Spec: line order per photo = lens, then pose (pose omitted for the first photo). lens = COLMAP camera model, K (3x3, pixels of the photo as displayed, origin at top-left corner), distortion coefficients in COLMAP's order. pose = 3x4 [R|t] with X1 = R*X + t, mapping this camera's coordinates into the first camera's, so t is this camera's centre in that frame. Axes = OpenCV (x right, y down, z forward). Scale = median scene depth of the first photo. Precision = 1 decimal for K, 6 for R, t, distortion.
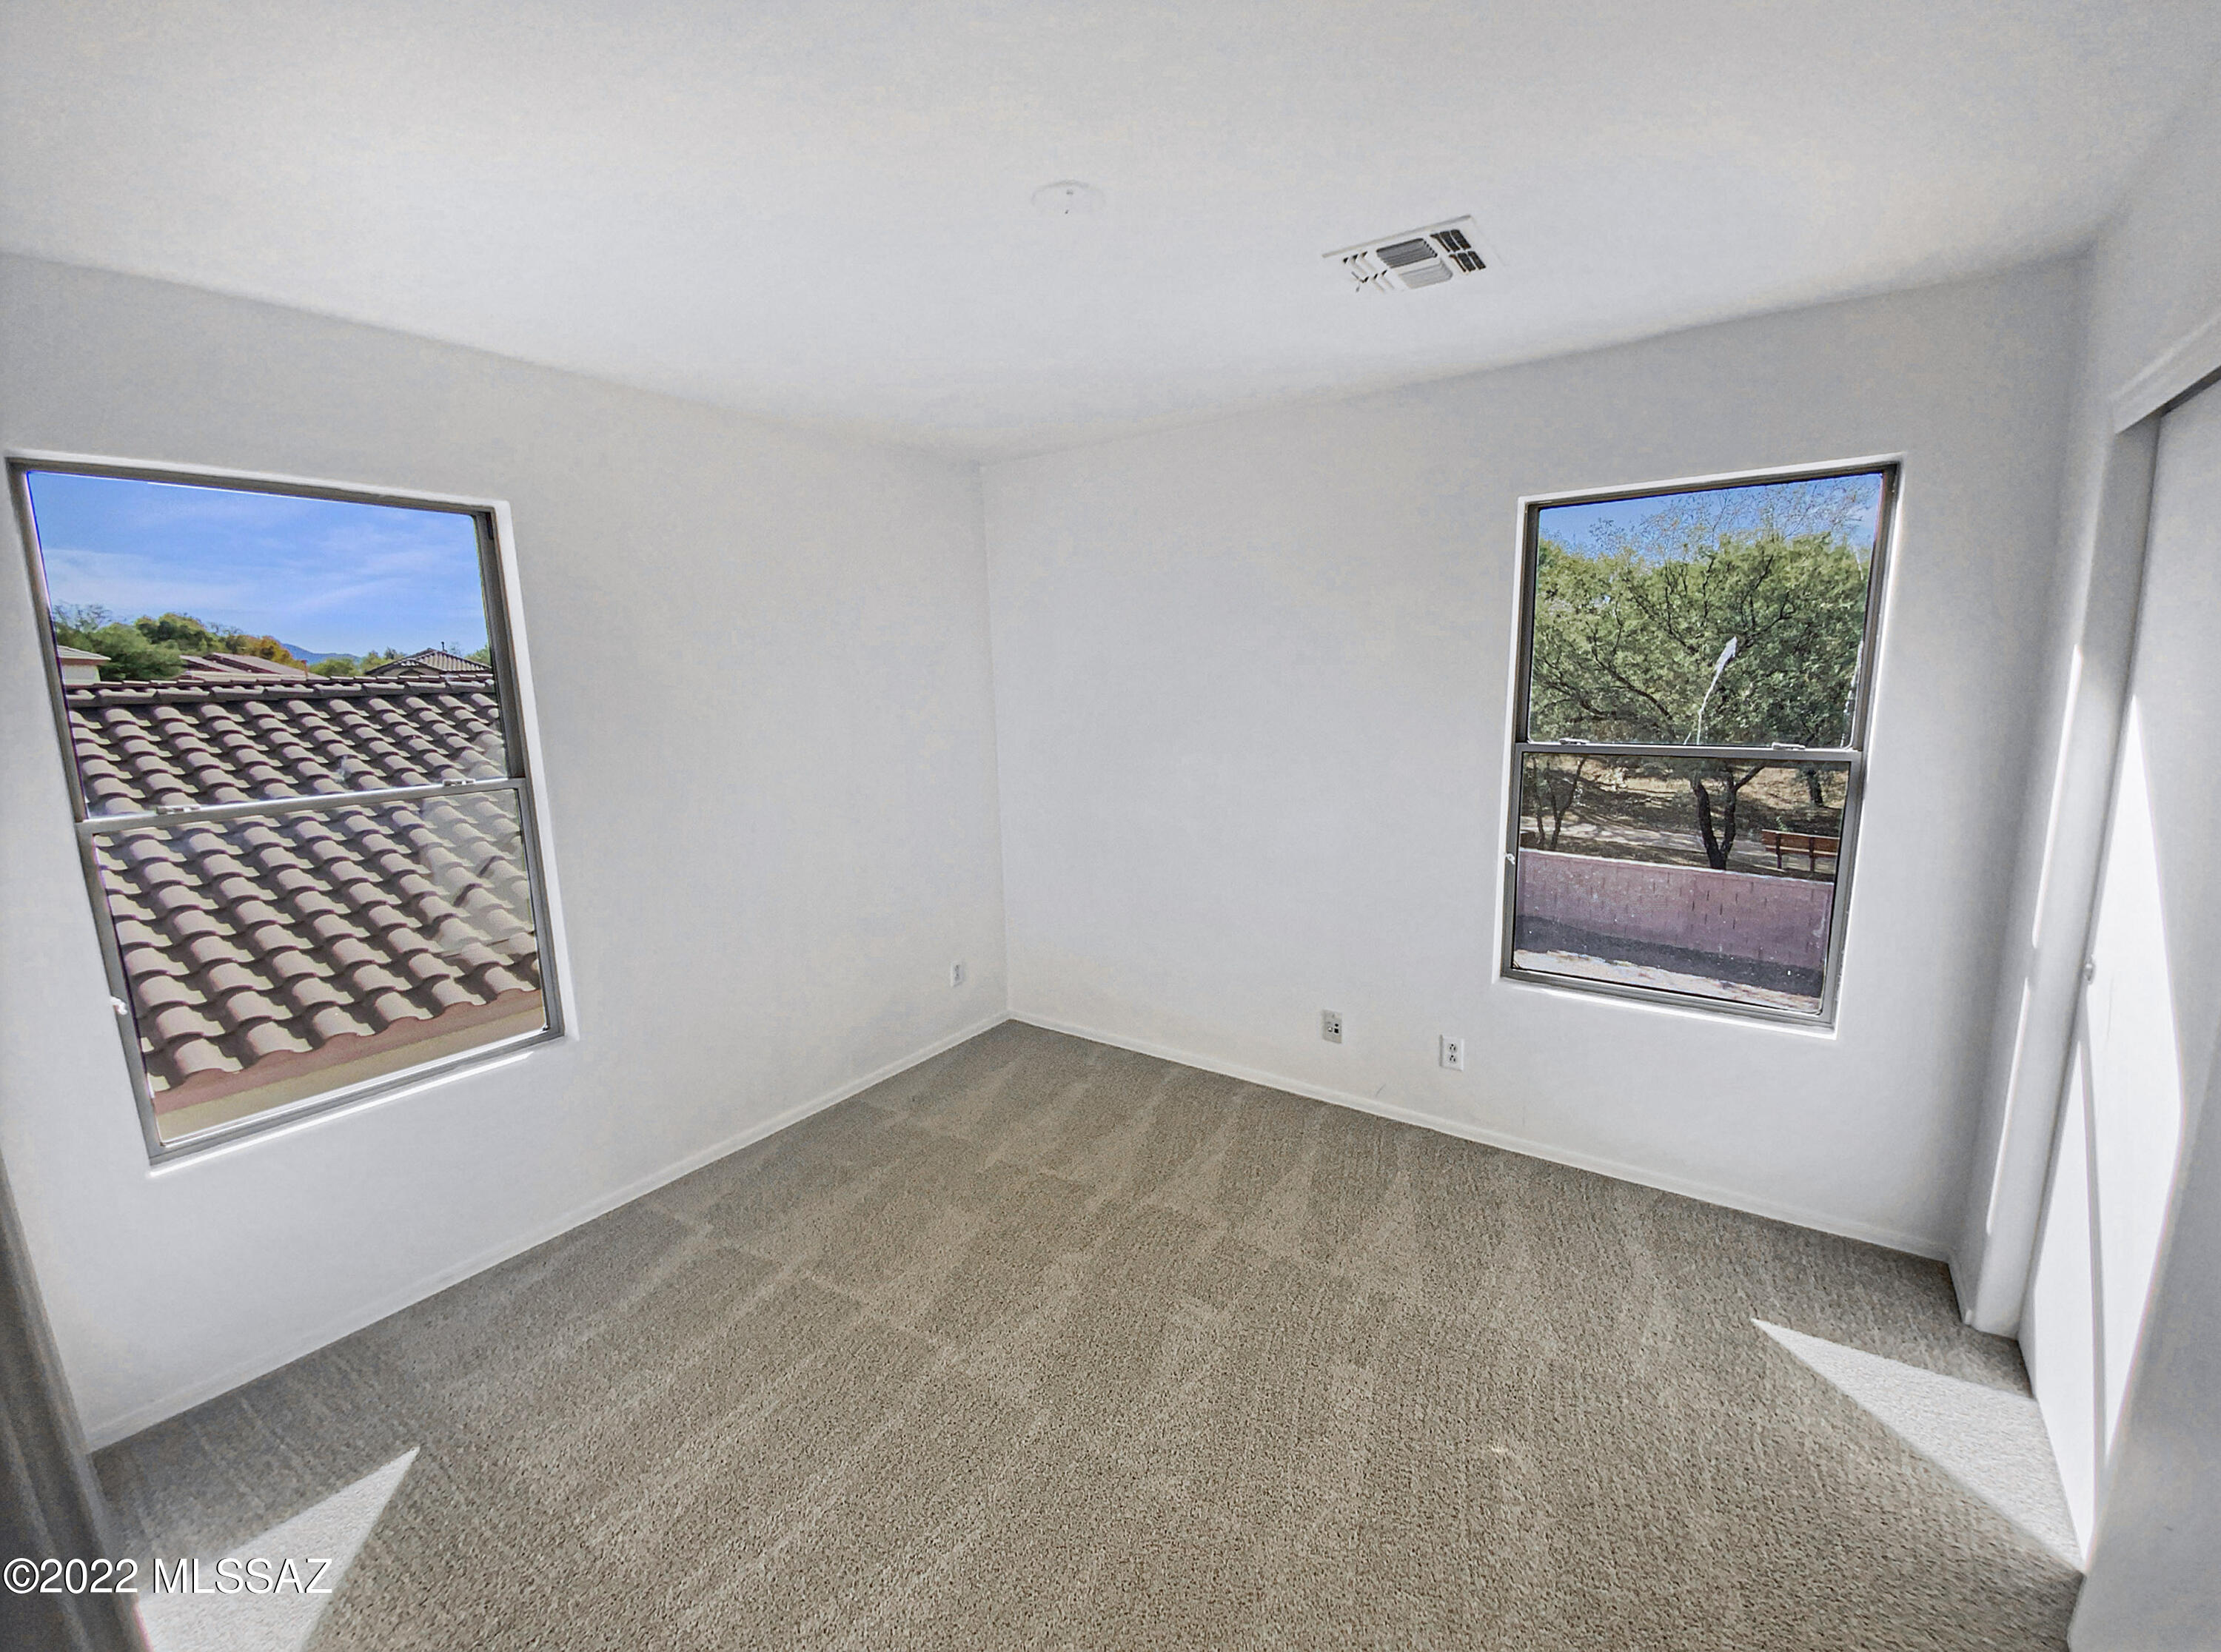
lens RADIAL K [[895.3, 0, 1110.5], [0, 895.3, 826.0], [0, 0, 1]] dist [-0.002401, -0.000303]
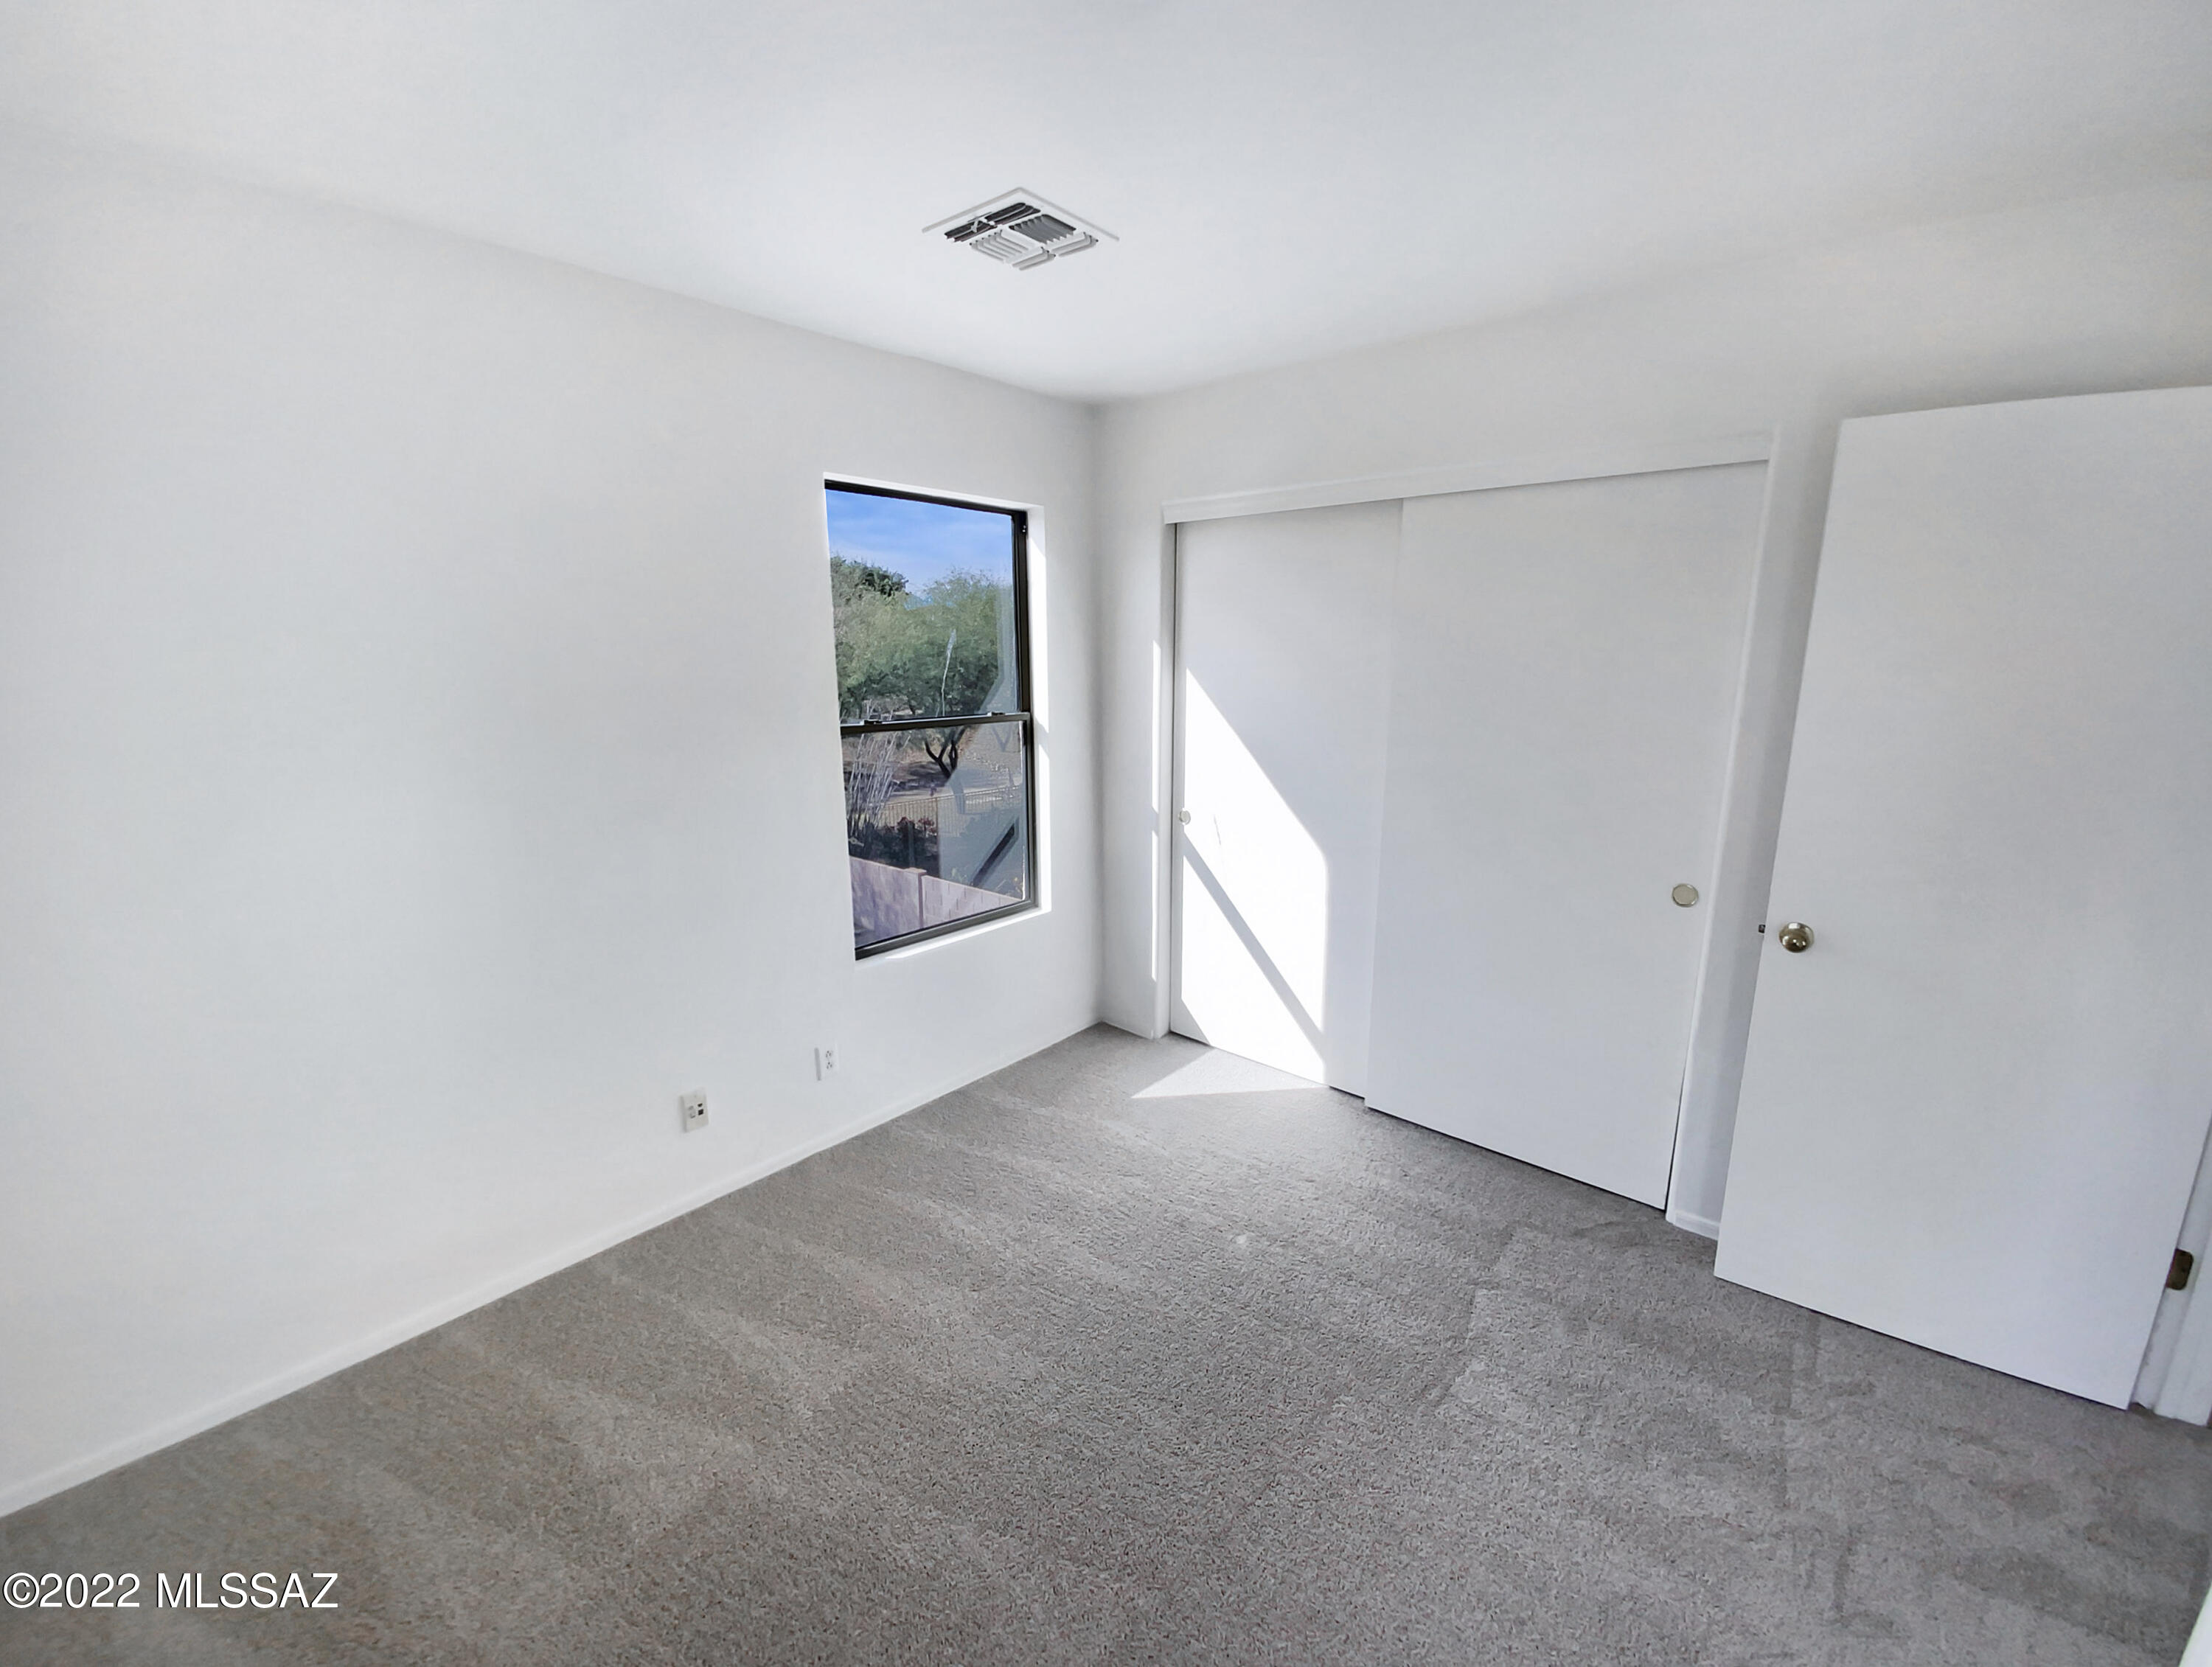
lens RADIAL K [[915.6, 0, 1106.0], [0, 915.6, 833.5], [0, 0, 1]] dist [0.001199, -0.016590]
pose [[0.102902, -0.174226, 0.979314, -0.557524], [0.165398, 0.973831, 0.155871, -0.090696], [-0.980844, 0.145937, 0.129026, 0.636711]]
